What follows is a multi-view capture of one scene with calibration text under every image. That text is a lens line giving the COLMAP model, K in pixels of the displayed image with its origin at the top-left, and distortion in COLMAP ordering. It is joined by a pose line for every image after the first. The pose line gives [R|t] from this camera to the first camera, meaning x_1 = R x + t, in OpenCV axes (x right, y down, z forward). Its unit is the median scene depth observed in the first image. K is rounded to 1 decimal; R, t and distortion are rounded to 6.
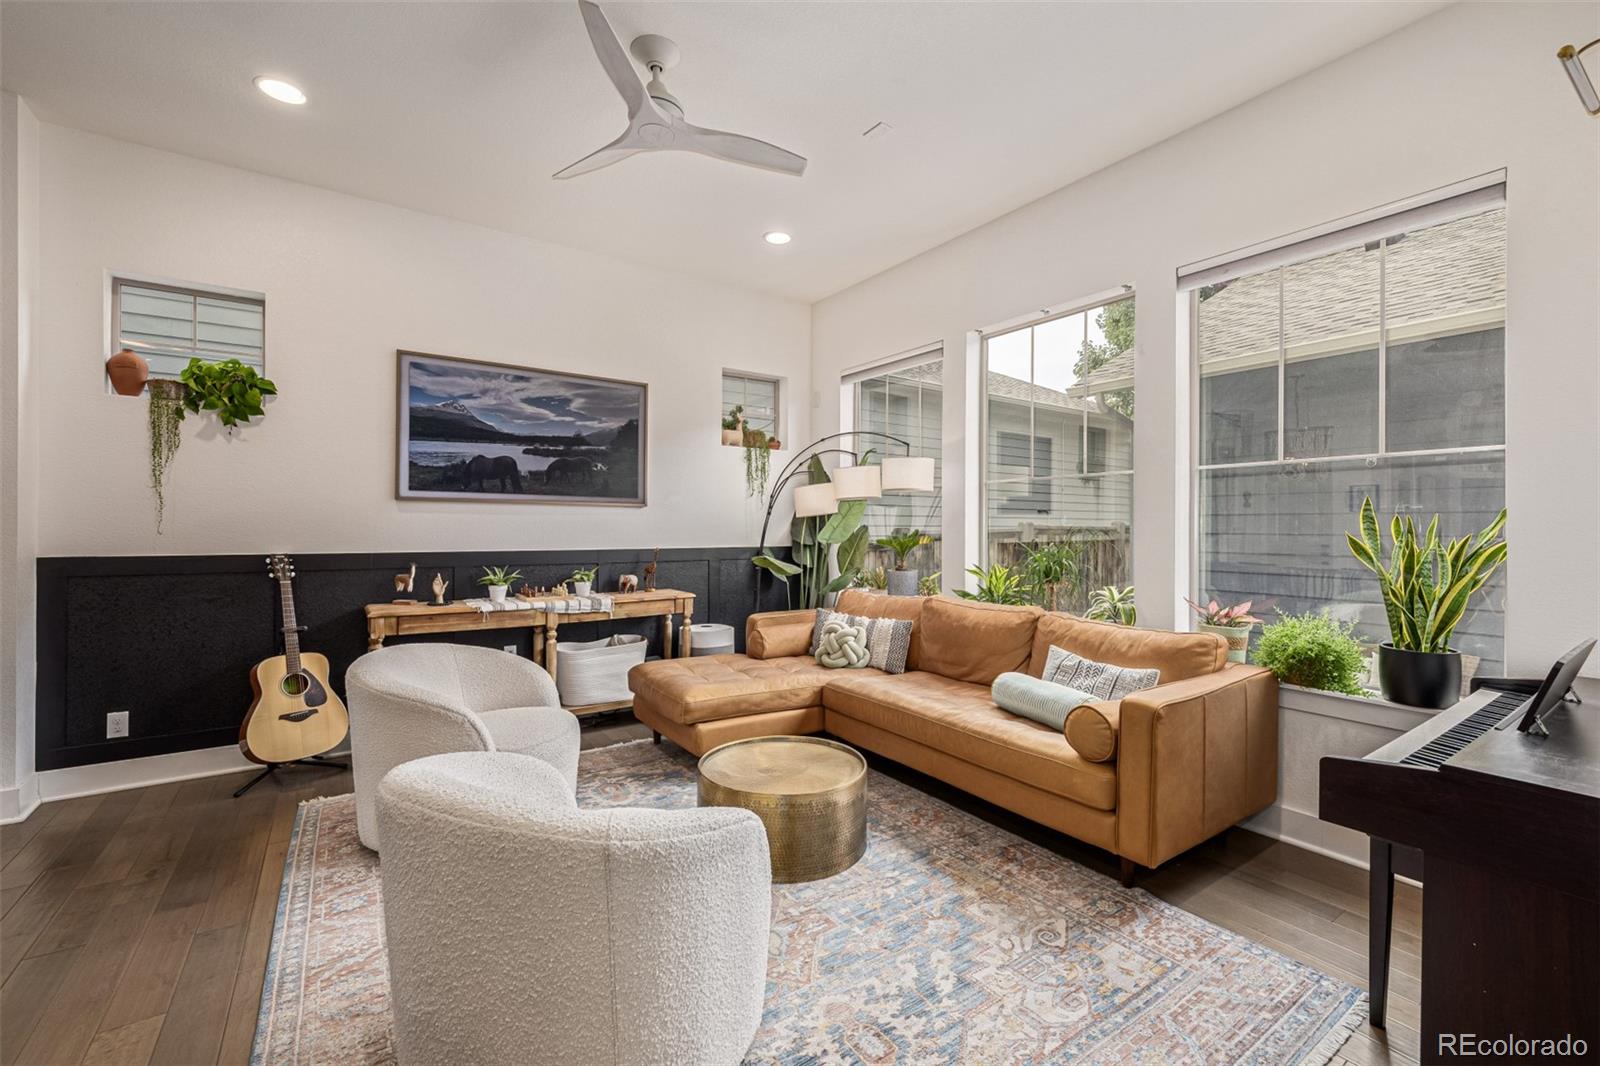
lens RADIAL K [[671.1, 0, 799.3], [0, 671.1, 533.0], [0, 0, 1]] dist [0.006969, -0.000021]
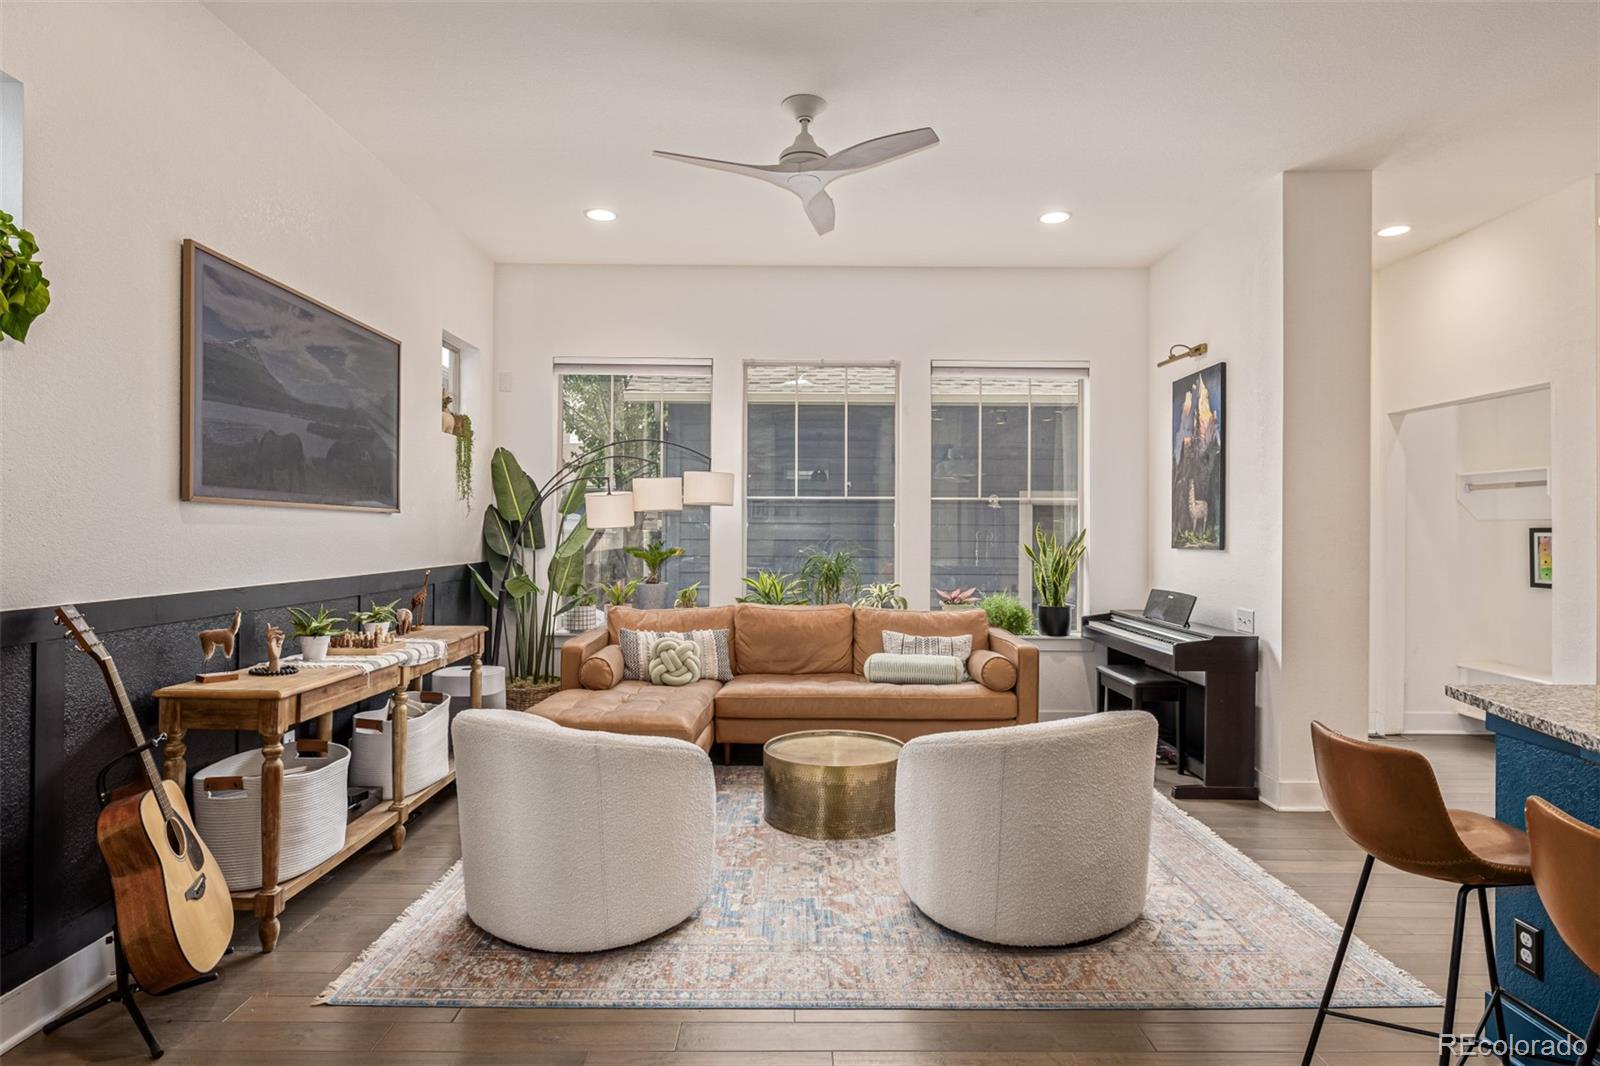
lens RADIAL K [[869.6, 0, 802.4], [0, 869.6, 529.6], [0, 0, 1]] dist [-0.002156, -0.000430]
pose [[0.555814, 0.001183, 0.831306, -0.892529], [0.001876, 0.999995, -0.002678, -0.021098], [-0.831305, 0.003048, 0.555808, 0.146981]]
